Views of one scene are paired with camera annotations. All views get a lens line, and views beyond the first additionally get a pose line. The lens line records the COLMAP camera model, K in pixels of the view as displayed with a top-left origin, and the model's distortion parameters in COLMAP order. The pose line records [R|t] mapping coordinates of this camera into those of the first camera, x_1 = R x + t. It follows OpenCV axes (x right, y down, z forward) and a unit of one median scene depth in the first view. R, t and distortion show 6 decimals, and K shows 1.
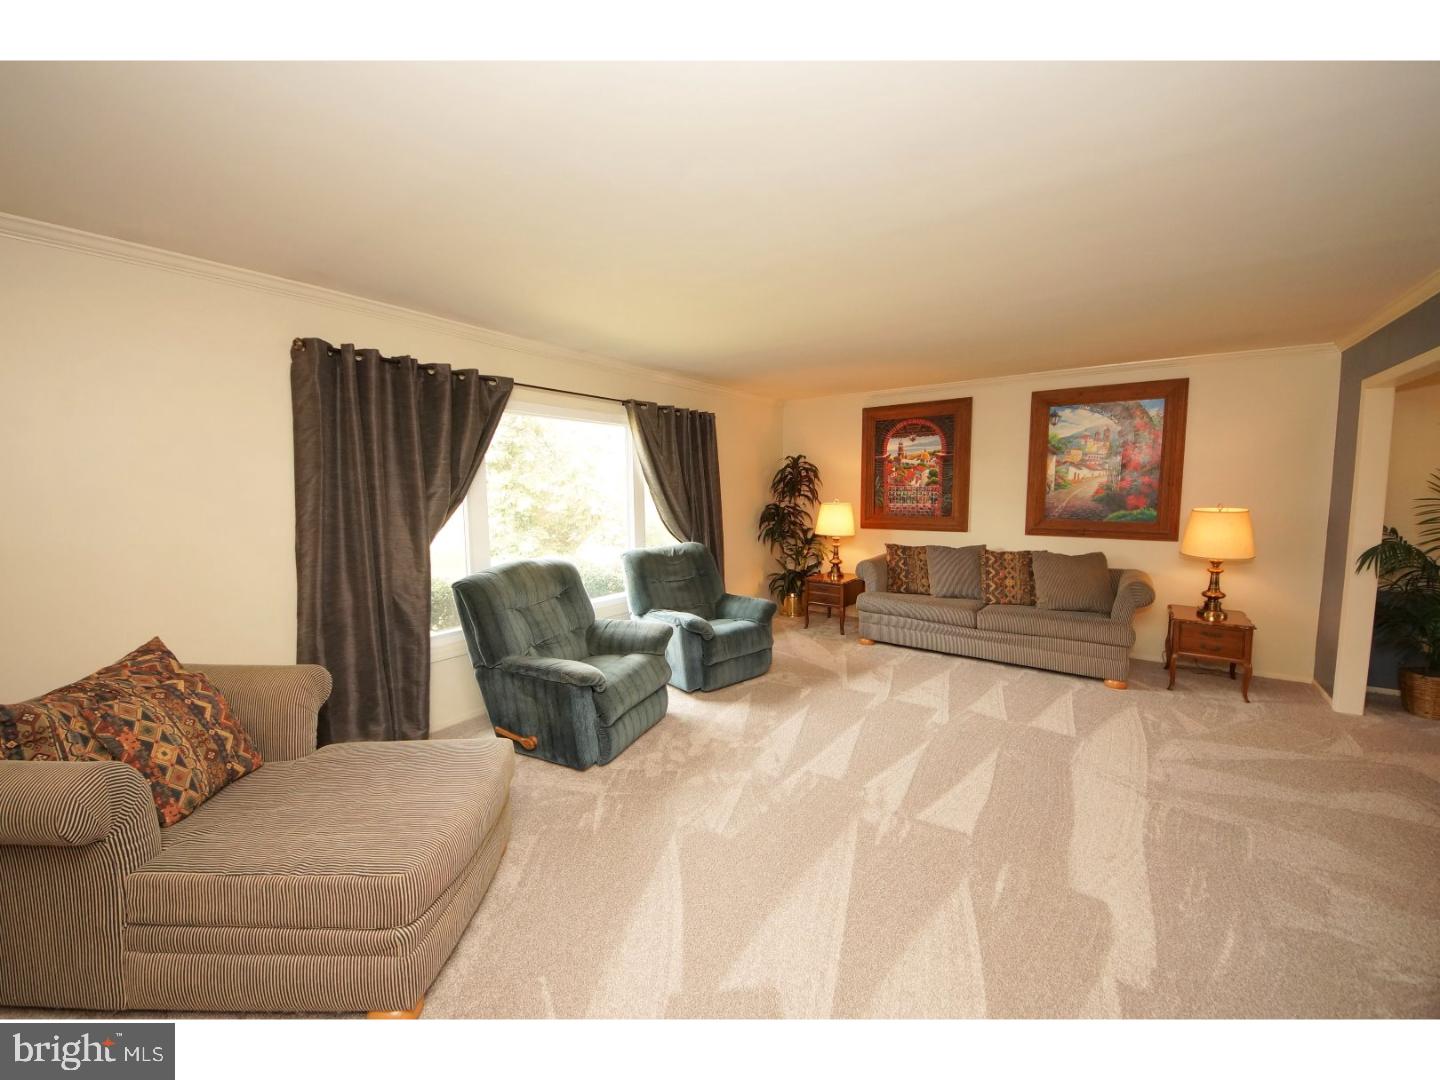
lens RADIAL K [[543.6, 0, 718.7], [0, 543.6, 534.2], [0, 0, 1]] dist [-0.000430, -0.012410]
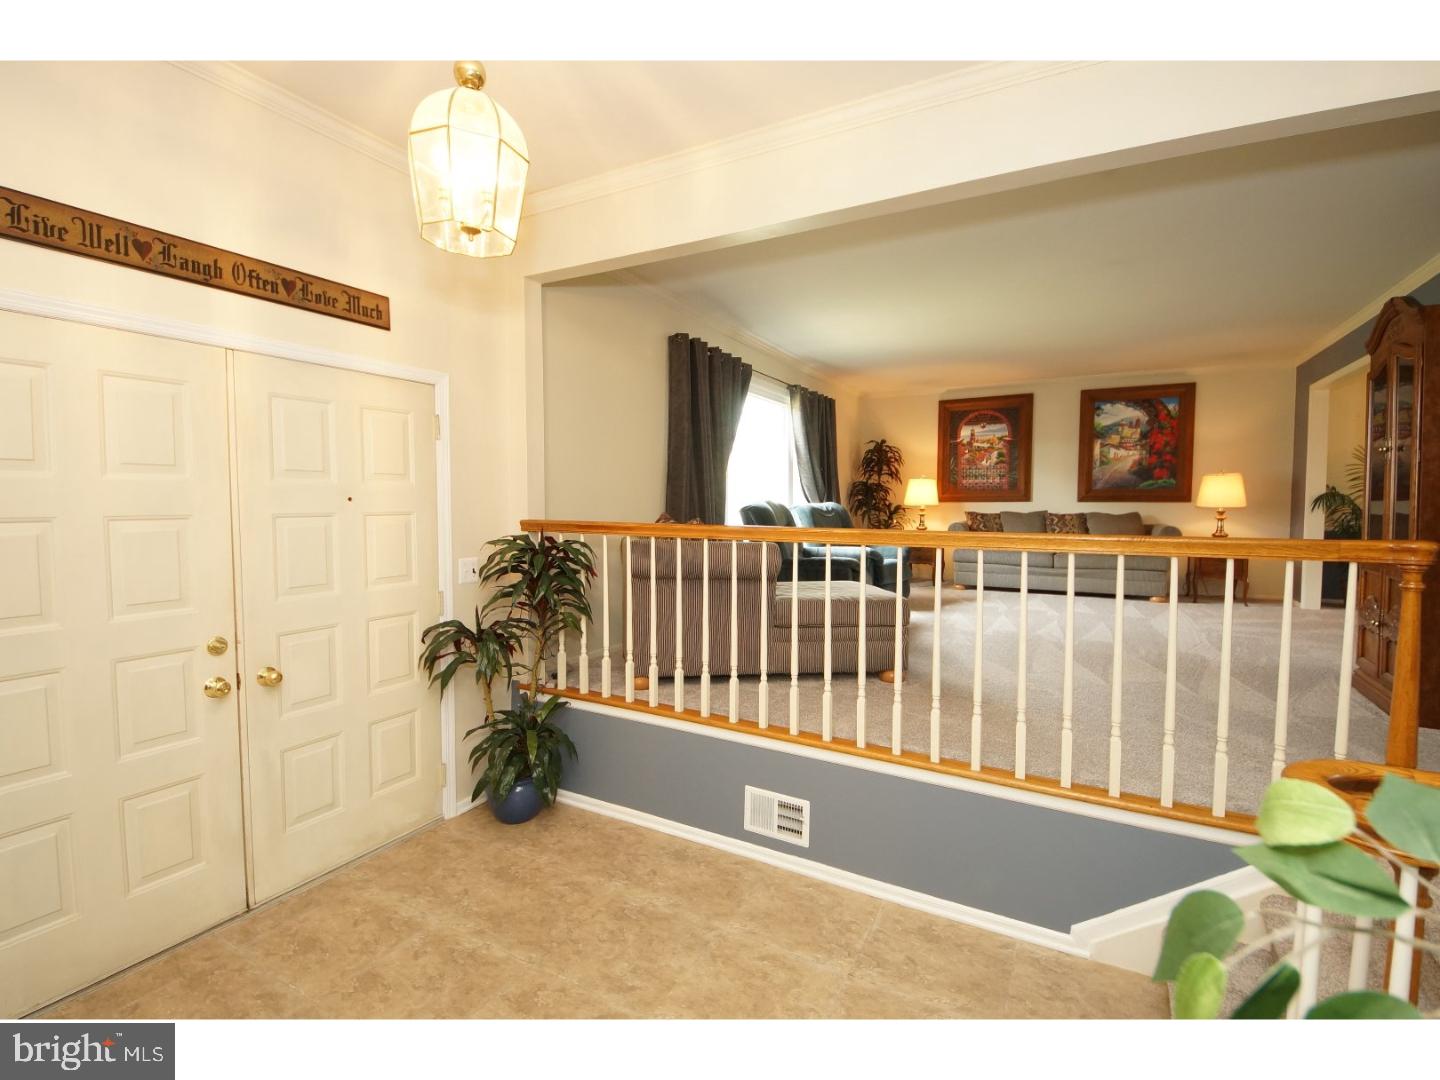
lens RADIAL K [[652.9, 0, 736.9], [0, 652.9, 535.6], [0, 0, 1]] dist [0.033368, -0.032235]
pose [[0.984728, 0.008107, 0.173912, -0.490596], [0.000700, 0.998723, -0.050518, 0.158975], [-0.174099, 0.049868, 0.983465, -0.370099]]
